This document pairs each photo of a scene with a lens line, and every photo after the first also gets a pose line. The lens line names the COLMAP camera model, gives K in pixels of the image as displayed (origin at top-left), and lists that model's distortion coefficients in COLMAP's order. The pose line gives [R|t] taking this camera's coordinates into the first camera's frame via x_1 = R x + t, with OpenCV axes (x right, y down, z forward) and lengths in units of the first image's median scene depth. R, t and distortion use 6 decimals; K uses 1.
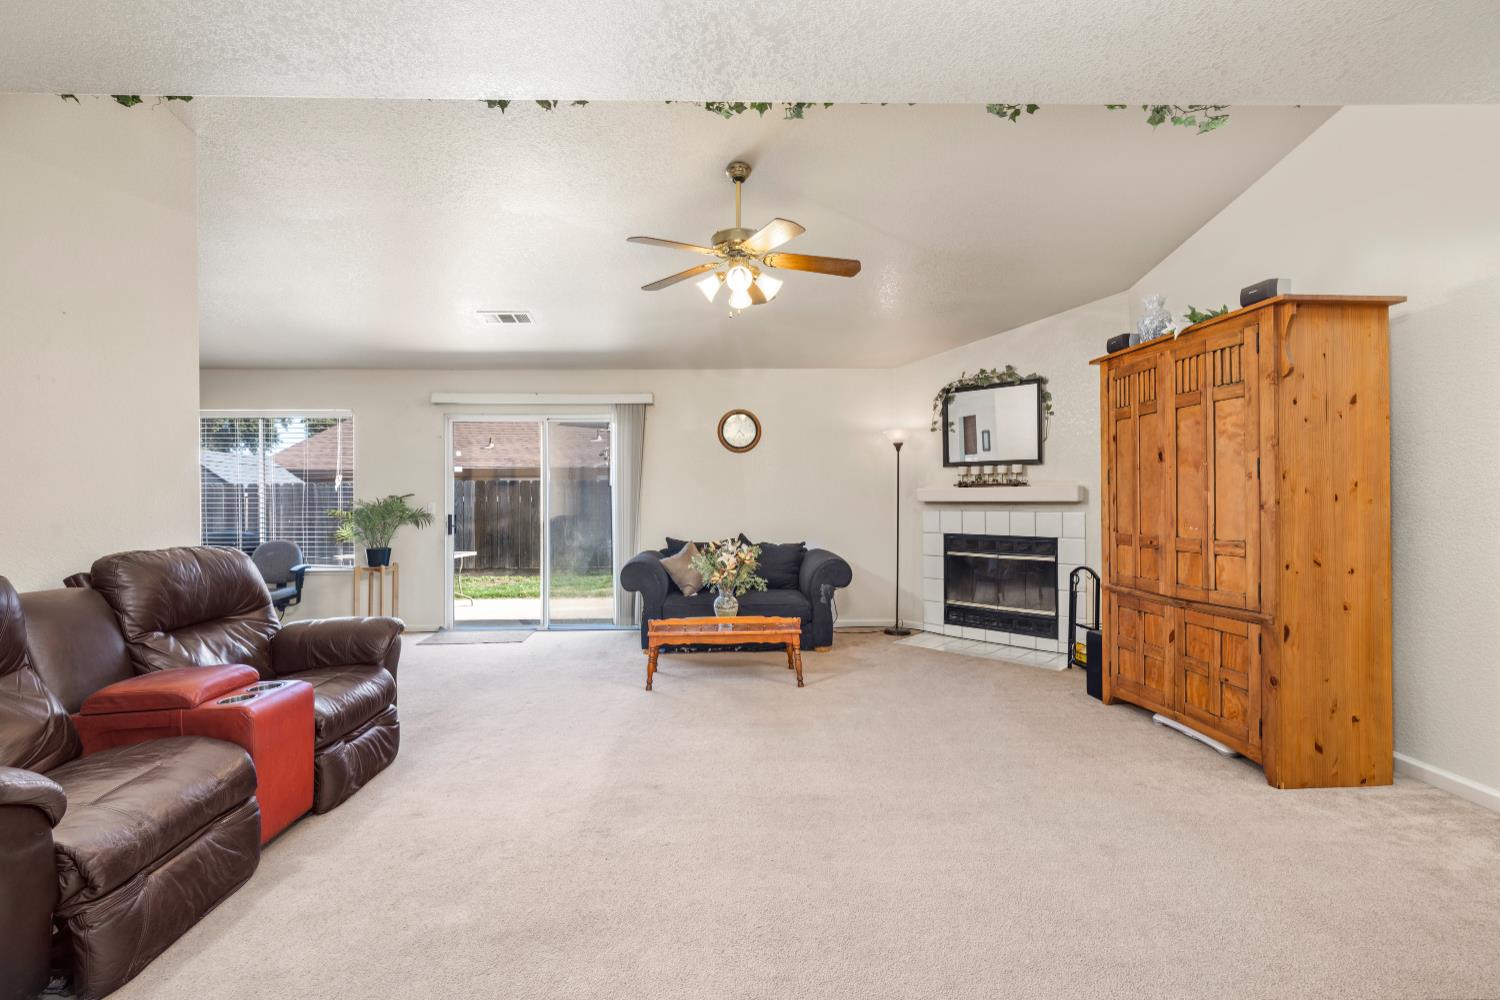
lens RADIAL K [[642.8, 0, 753.2], [0, 642.8, 497.9], [0, 0, 1]] dist [0.001833, 0.000118]
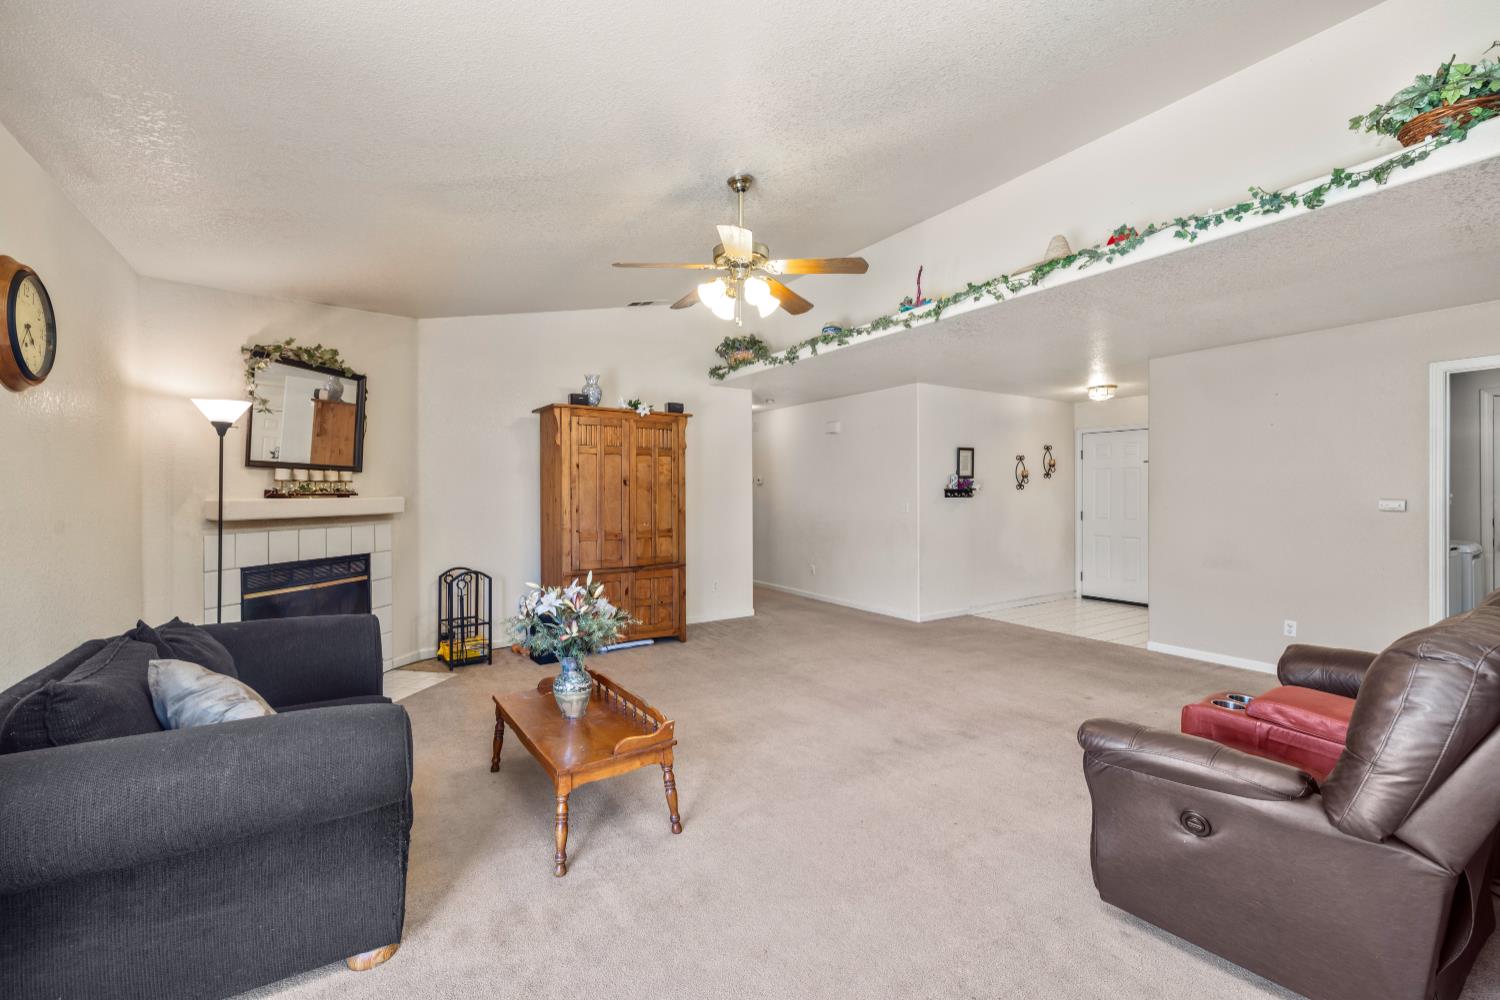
lens RADIAL K [[642.8, 0, 753.6], [0, 642.8, 493.3], [0, 0, 1]] dist [0.001833, 0.000118]
pose [[-0.518176, 0.001590, 0.855272, -0.586145], [0.000189, 0.999998, -0.001744, -0.021589], [-0.855274, -0.000742, -0.518176, 0.981226]]
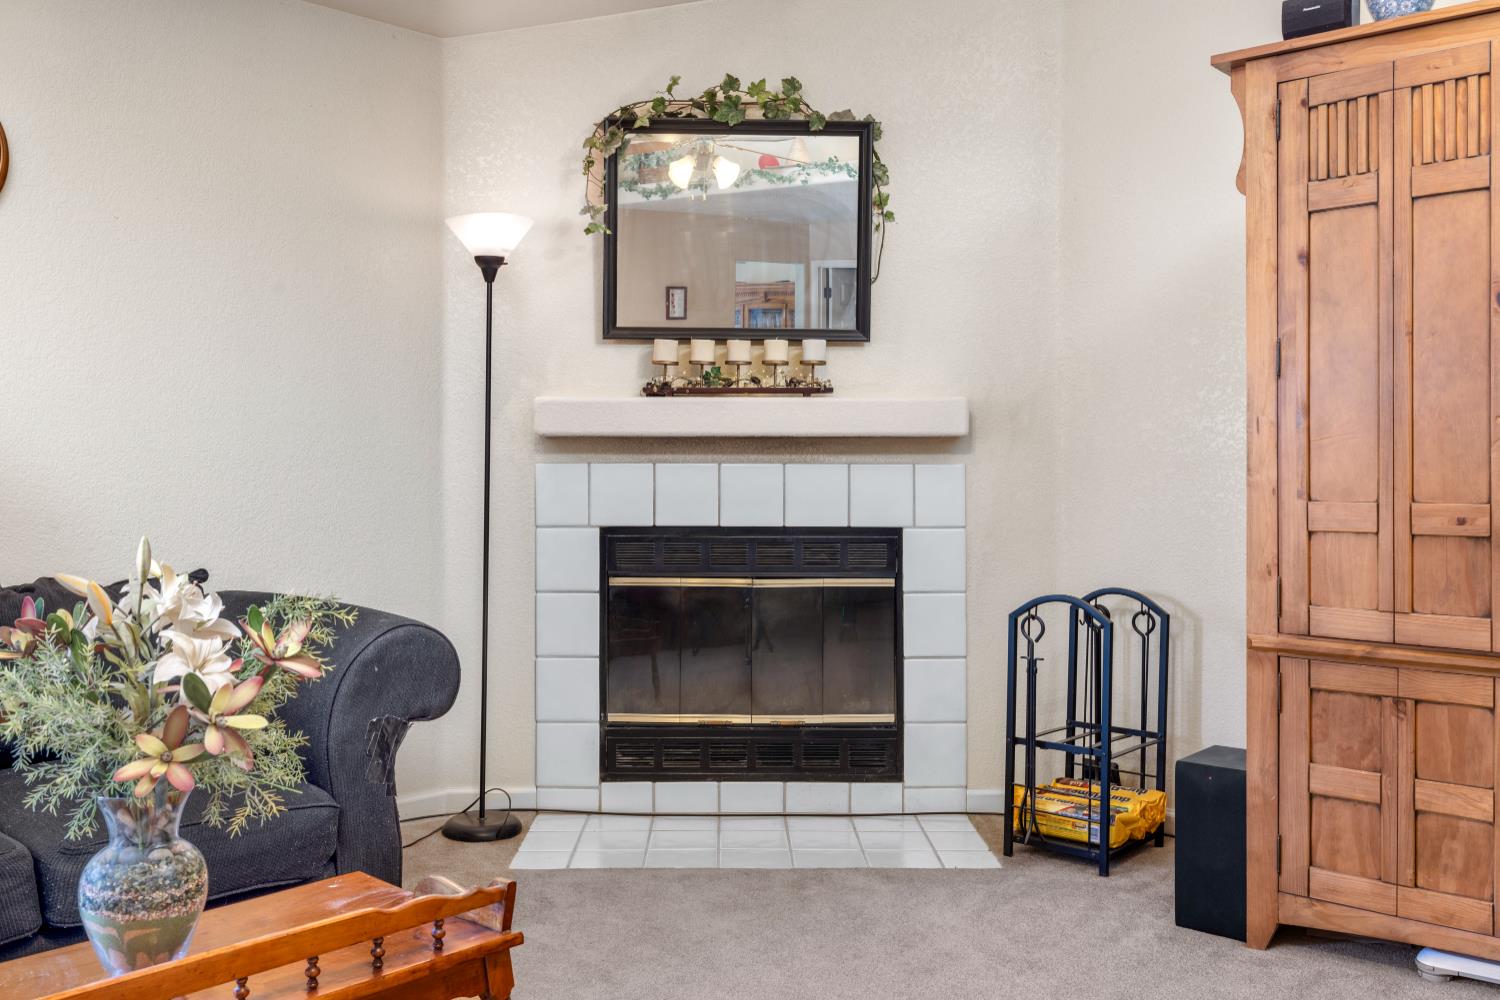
lens RADIAL K [[1325.9, 0, 722.6], [0, 1325.9, 462.7], [0, 0, 1]] dist [0.008017, -0.023266]
pose [[0.732920, 0.006010, 0.680288, -0.166659], [-0.004835, 0.999982, -0.003625, 0.024503], [-0.680297, -0.000632, 0.732936, 0.458000]]
